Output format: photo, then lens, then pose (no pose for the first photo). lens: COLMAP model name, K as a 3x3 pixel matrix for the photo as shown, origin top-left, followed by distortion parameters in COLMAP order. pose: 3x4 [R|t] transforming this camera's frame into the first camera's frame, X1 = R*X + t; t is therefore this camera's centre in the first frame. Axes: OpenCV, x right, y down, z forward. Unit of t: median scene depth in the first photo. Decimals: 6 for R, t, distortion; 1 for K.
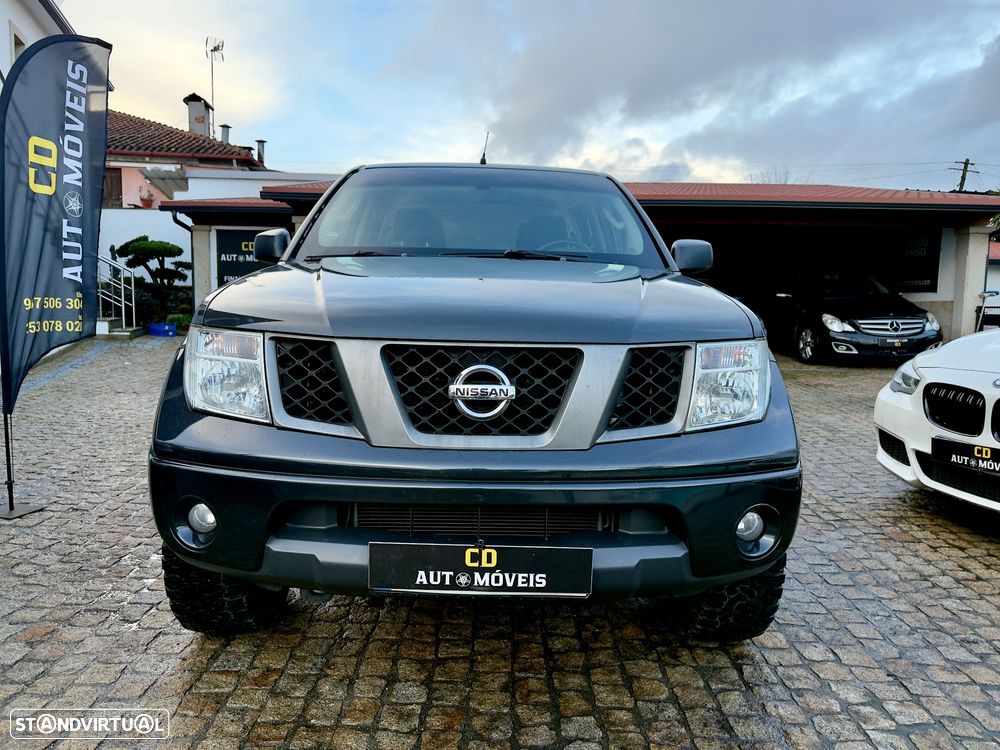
lens RADIAL K [[712.7, 0, 494.4], [0, 712.7, 366.5], [0, 0, 1]] dist [0.027229, -0.029434]
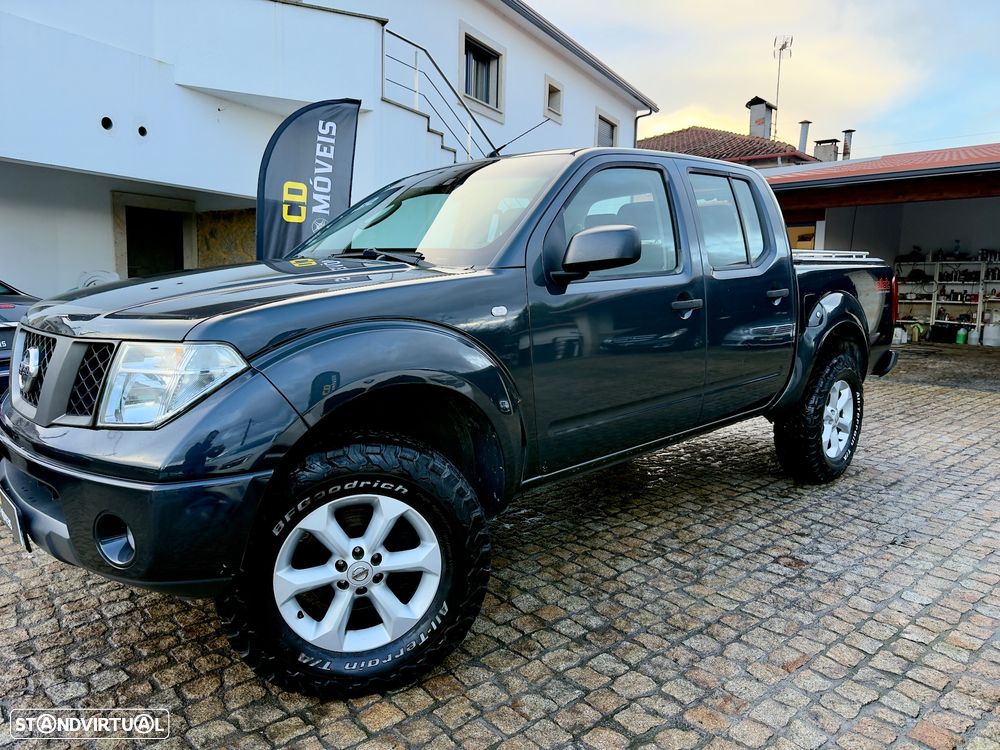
lens RADIAL K [[712.1, 0, 505.6], [0, 712.1, 373.4], [0, 0, 1]] dist [0.027765, -0.031374]
pose [[0.674557, 0.084840, -0.733332, 1.224371], [-0.078074, 0.996002, 0.043412, -0.065678], [0.734083, 0.027970, 0.678484, 0.629303]]
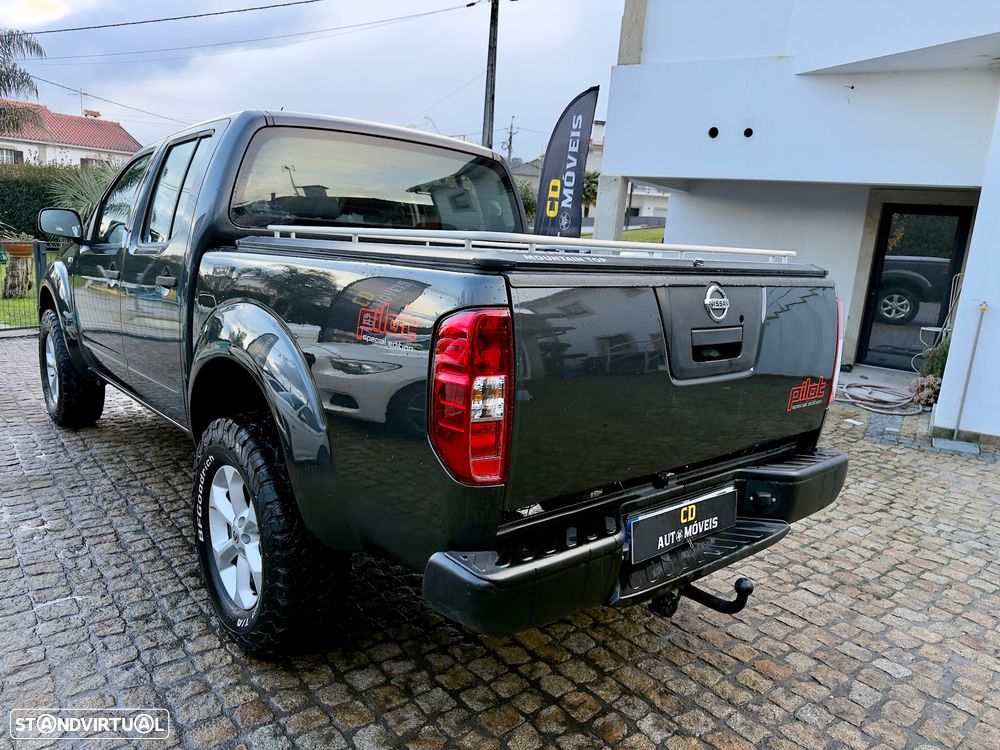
lens RADIAL K [[712.1, 0, 505.6], [0, 712.1, 373.4], [0, 0, 1]] dist [0.027765, -0.031374]
pose [[-0.777276, 0.054093, -0.626830, 0.724129], [-0.138073, 0.957344, 0.253826, -0.509422], [0.613823, 0.283842, -0.736652, 3.764702]]
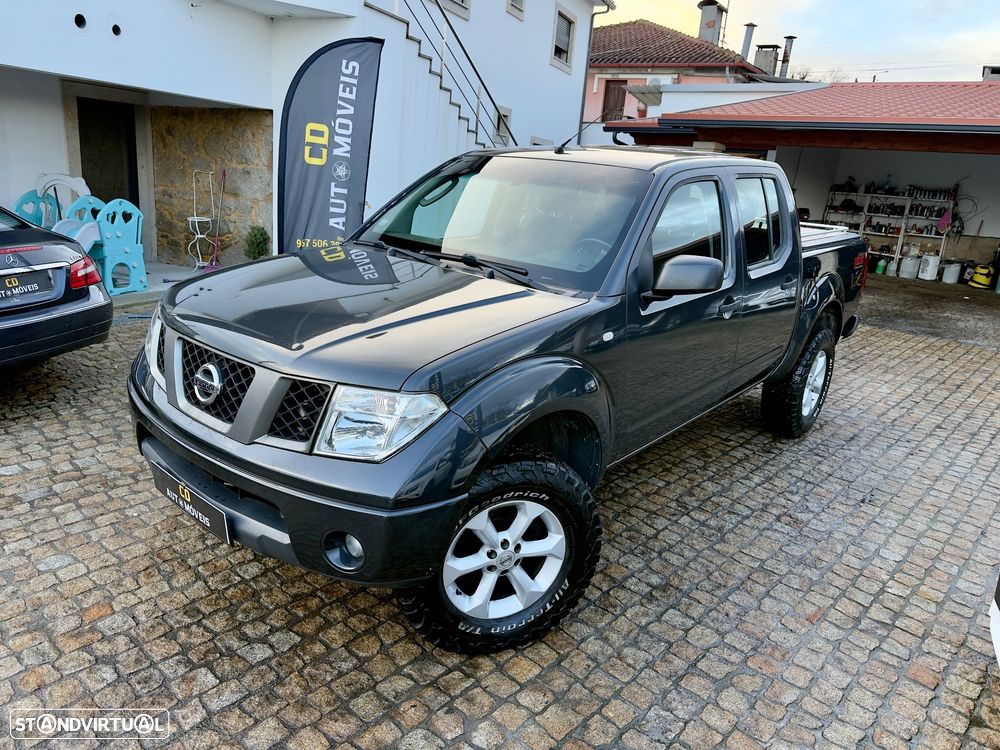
lens RADIAL K [[712.8, 0, 503.8], [0, 712.8, 375.9], [0, 0, 1]] dist [0.044381, -0.060110]
pose [[0.751052, 0.224289, -0.620979, 1.073238], [-0.129788, 0.972334, 0.194219, -0.274402], [0.647360, -0.065273, 0.759384, 0.251368]]
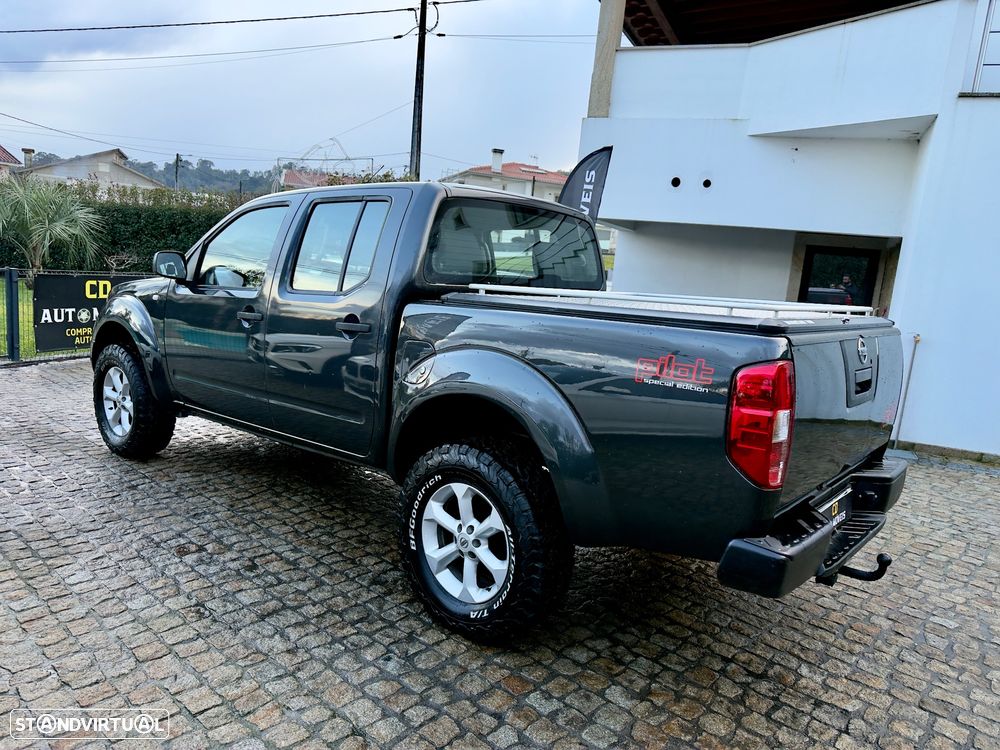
lens RADIAL K [[712.1, 0, 505.6], [0, 712.1, 373.4], [0, 0, 1]] dist [0.027765, -0.031374]
pose [[-0.666593, 0.043651, -0.744143, 1.301924], [-0.163429, 0.965438, 0.203029, -0.515804], [0.727286, 0.256952, -0.636420, 3.577578]]
